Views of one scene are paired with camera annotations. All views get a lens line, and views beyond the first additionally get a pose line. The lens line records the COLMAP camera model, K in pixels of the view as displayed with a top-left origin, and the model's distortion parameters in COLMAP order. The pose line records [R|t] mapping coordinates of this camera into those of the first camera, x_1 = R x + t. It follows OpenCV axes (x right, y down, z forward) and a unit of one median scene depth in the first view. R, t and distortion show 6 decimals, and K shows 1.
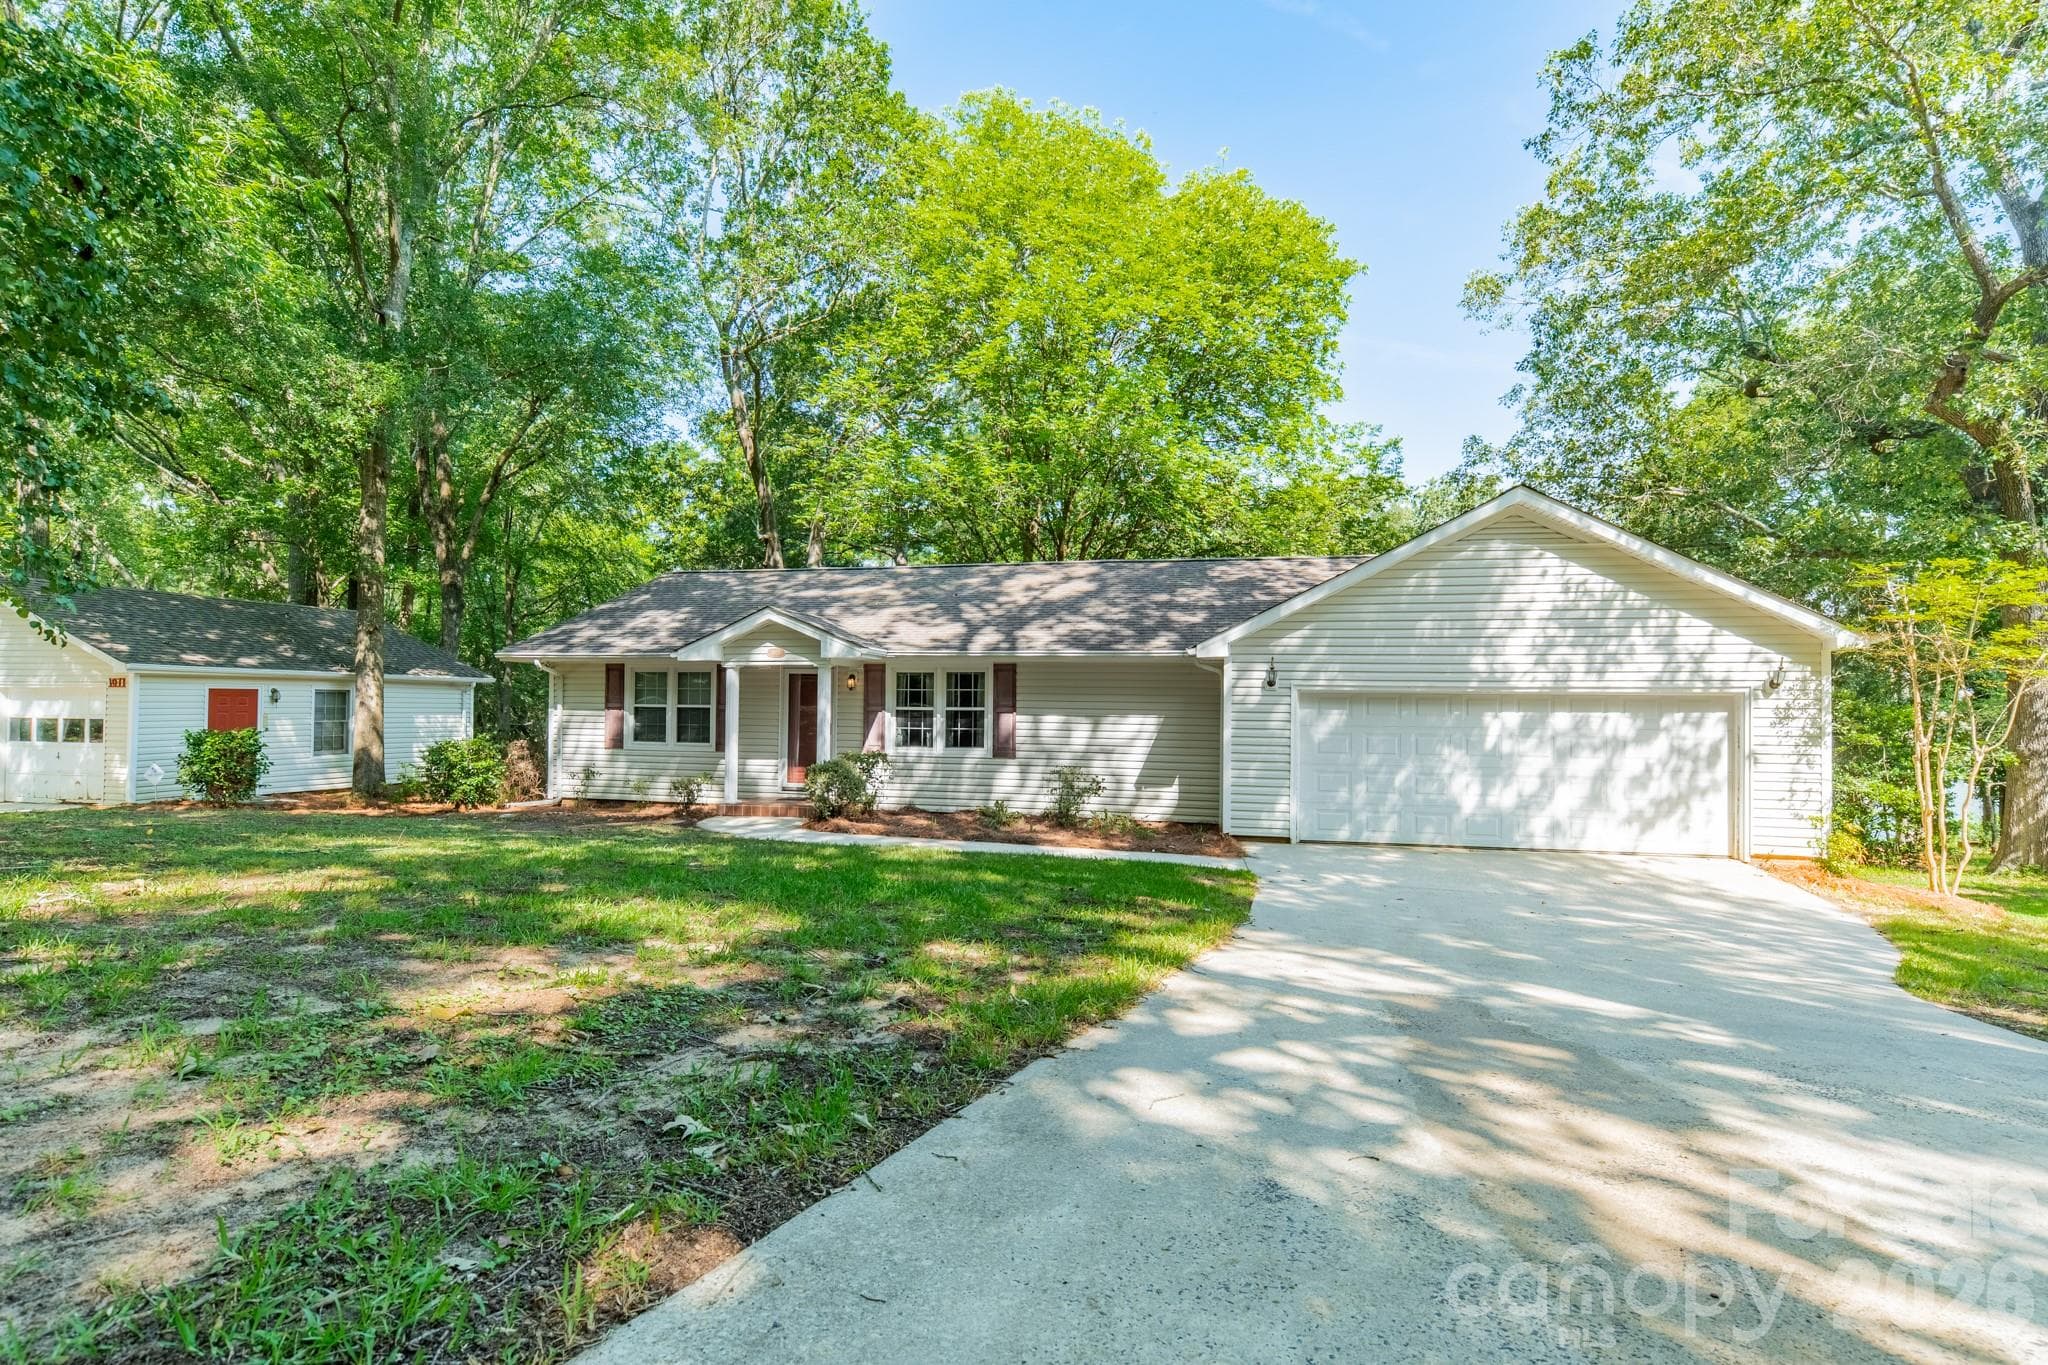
lens RADIAL K [[944.3, 0, 1024.9], [0, 944.3, 686.2], [0, 0, 1]] dist [-0.029950, 0.006893]
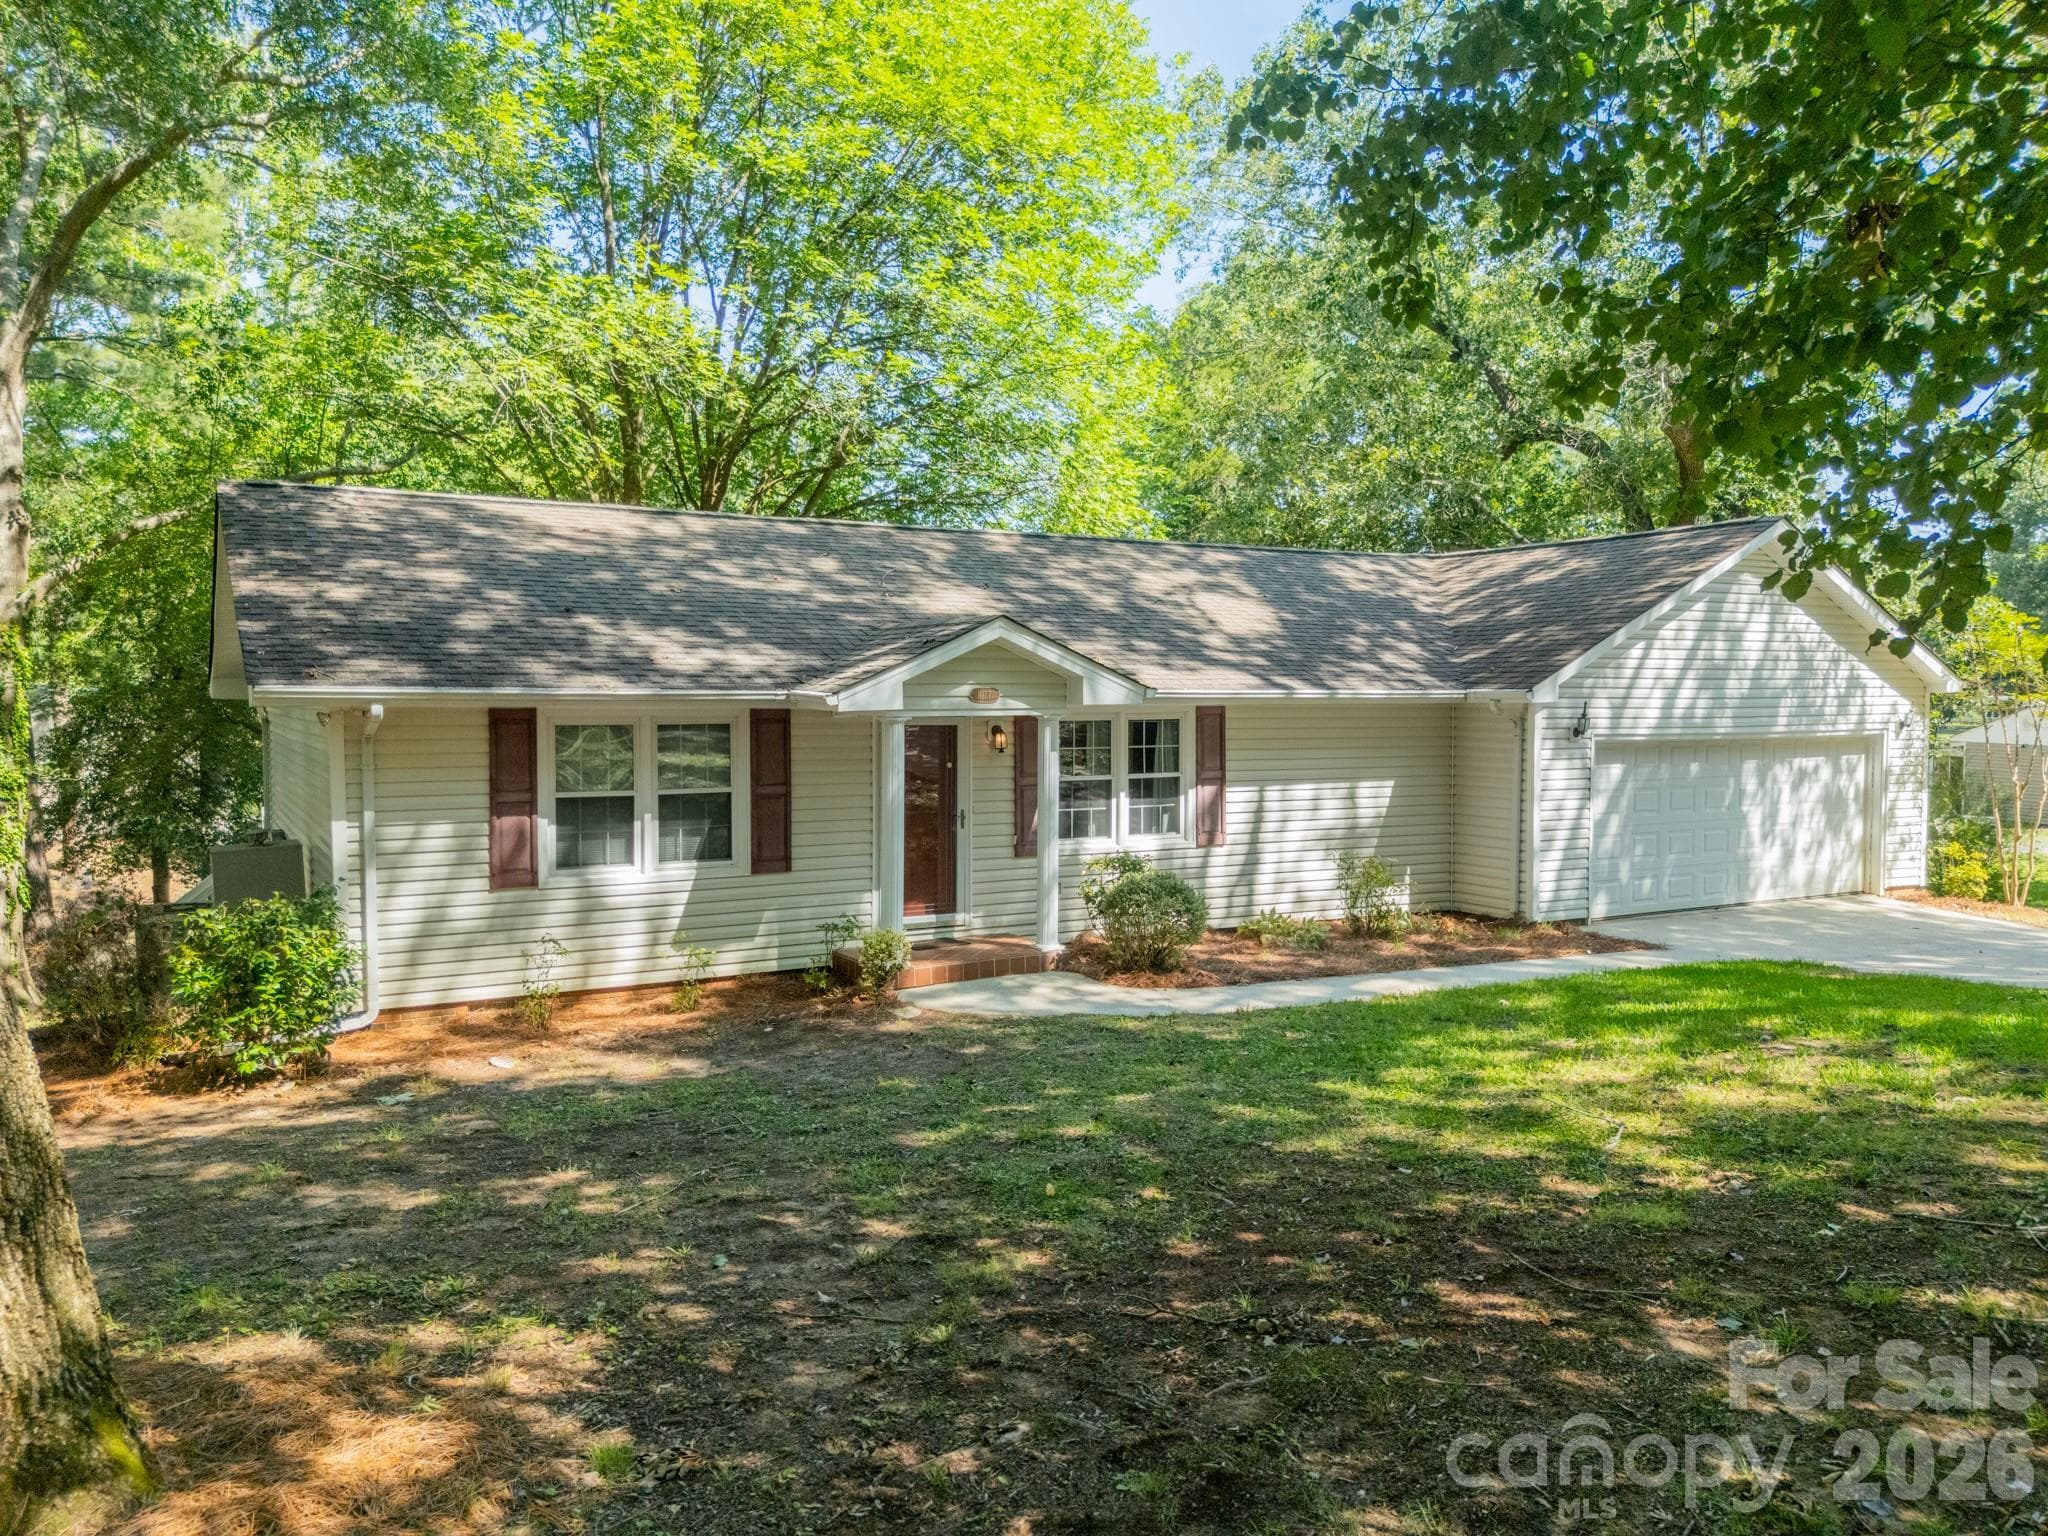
lens RADIAL K [[1500.0, 0, 1014.3], [0, 1500.0, 772.5], [0, 0, 1]] dist [0.062565, -0.059840]
pose [[0.739583, -0.042904, 0.671696, -0.761618], [-0.004629, 0.997618, 0.068819, -0.045073], [-0.673049, -0.054007, 0.737623, 0.279521]]
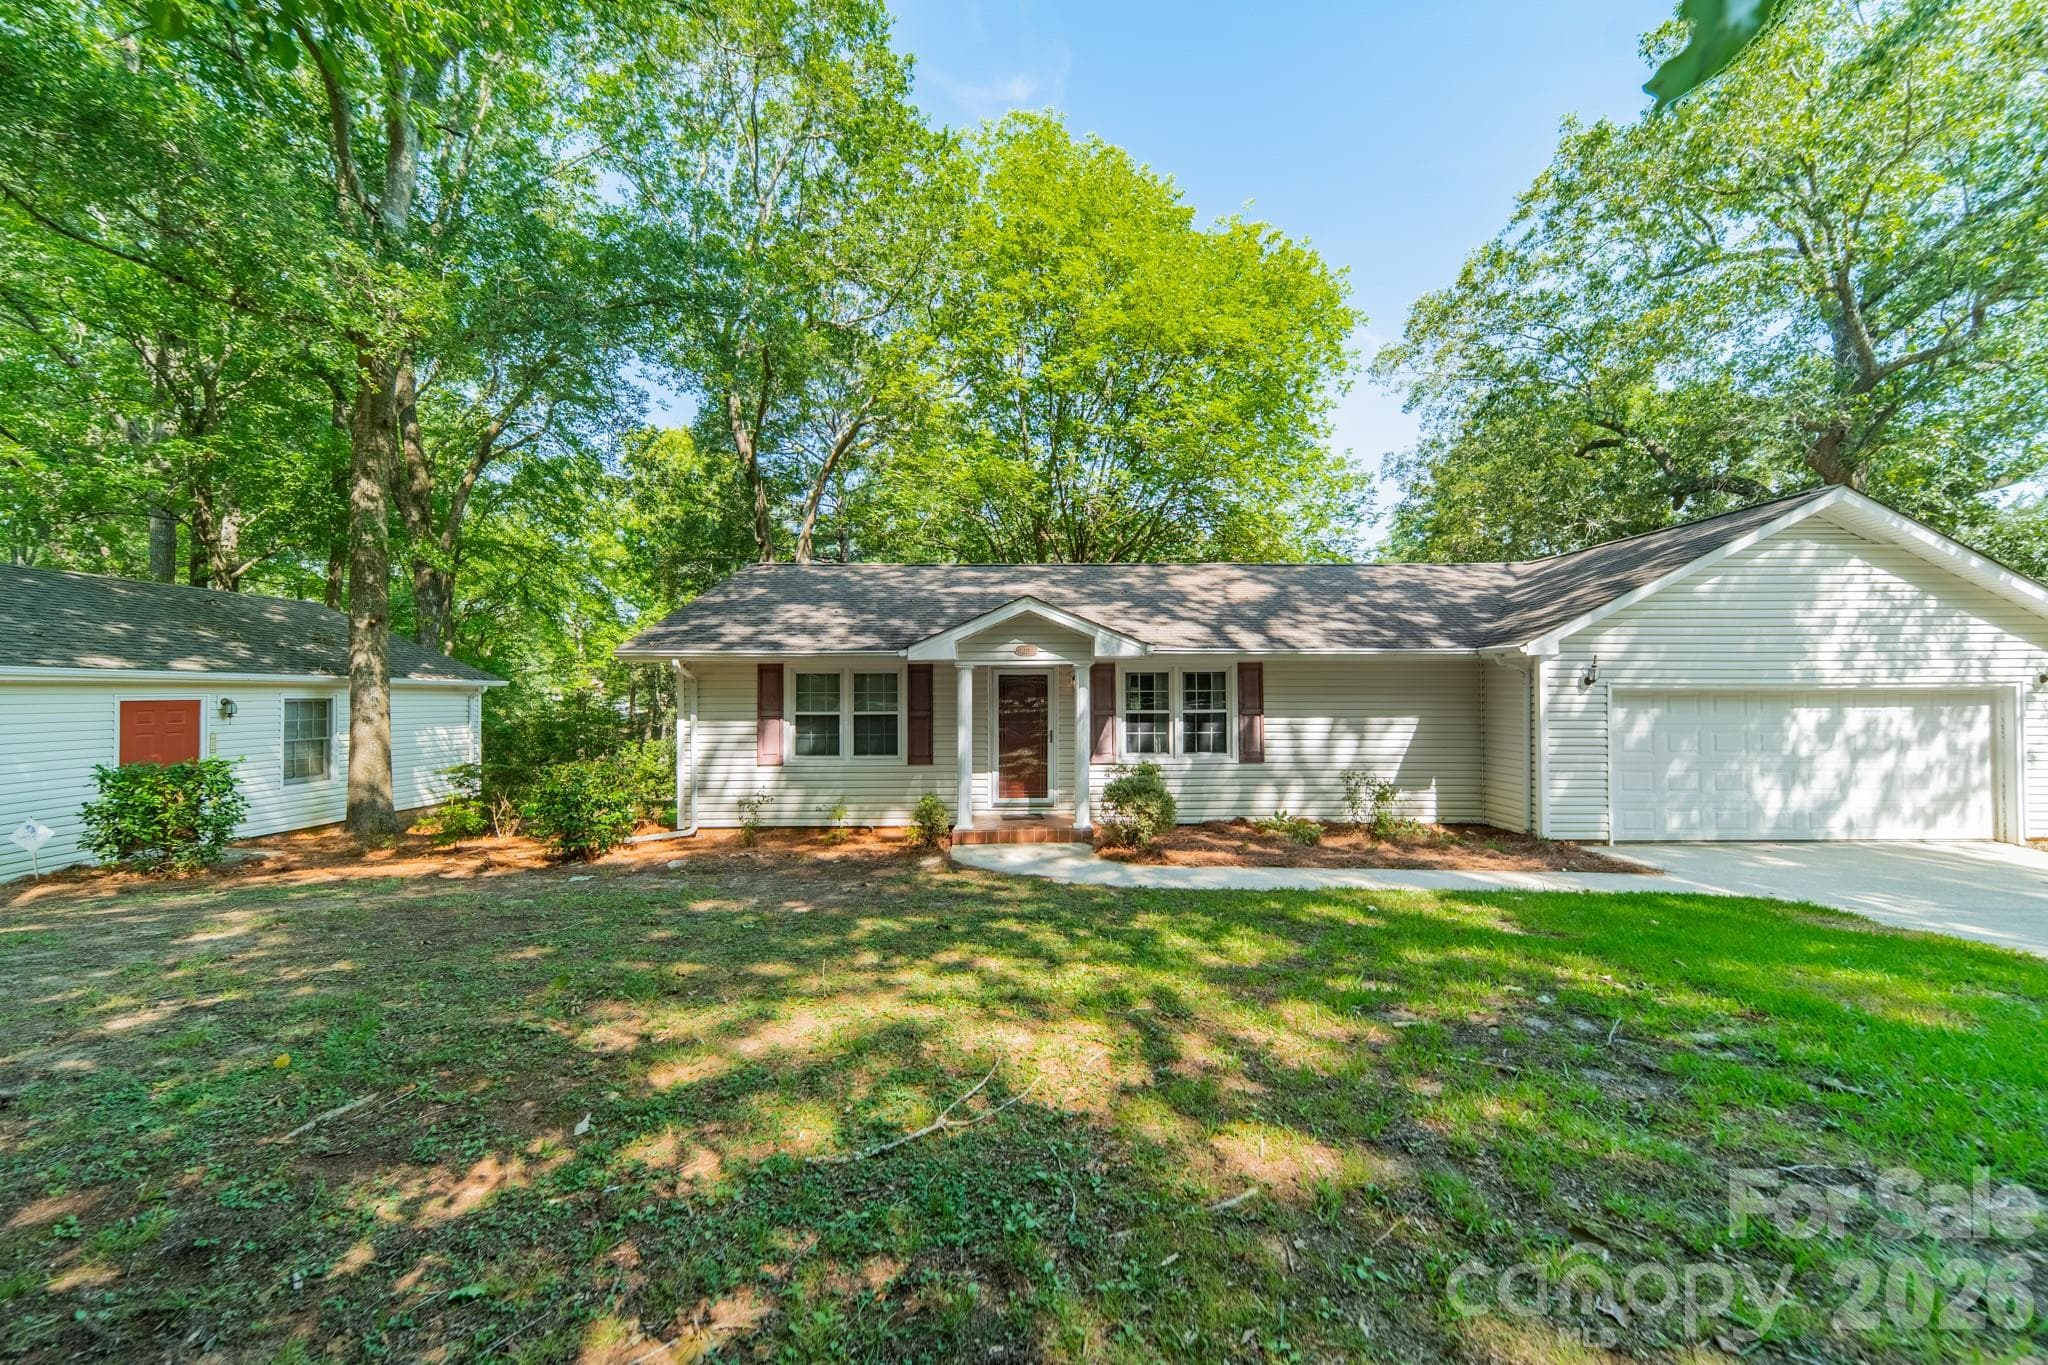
lens RADIAL K [[722.0, 0, 1021.1], [0, 722.0, 687.3], [0, 0, 1]] dist [0.004154, -0.000686]
pose [[0.970406, -0.010853, 0.241235, -0.377508], [0.008581, 0.999908, 0.010465, -0.008065], [-0.241326, -0.008085, 0.970410, 0.326089]]
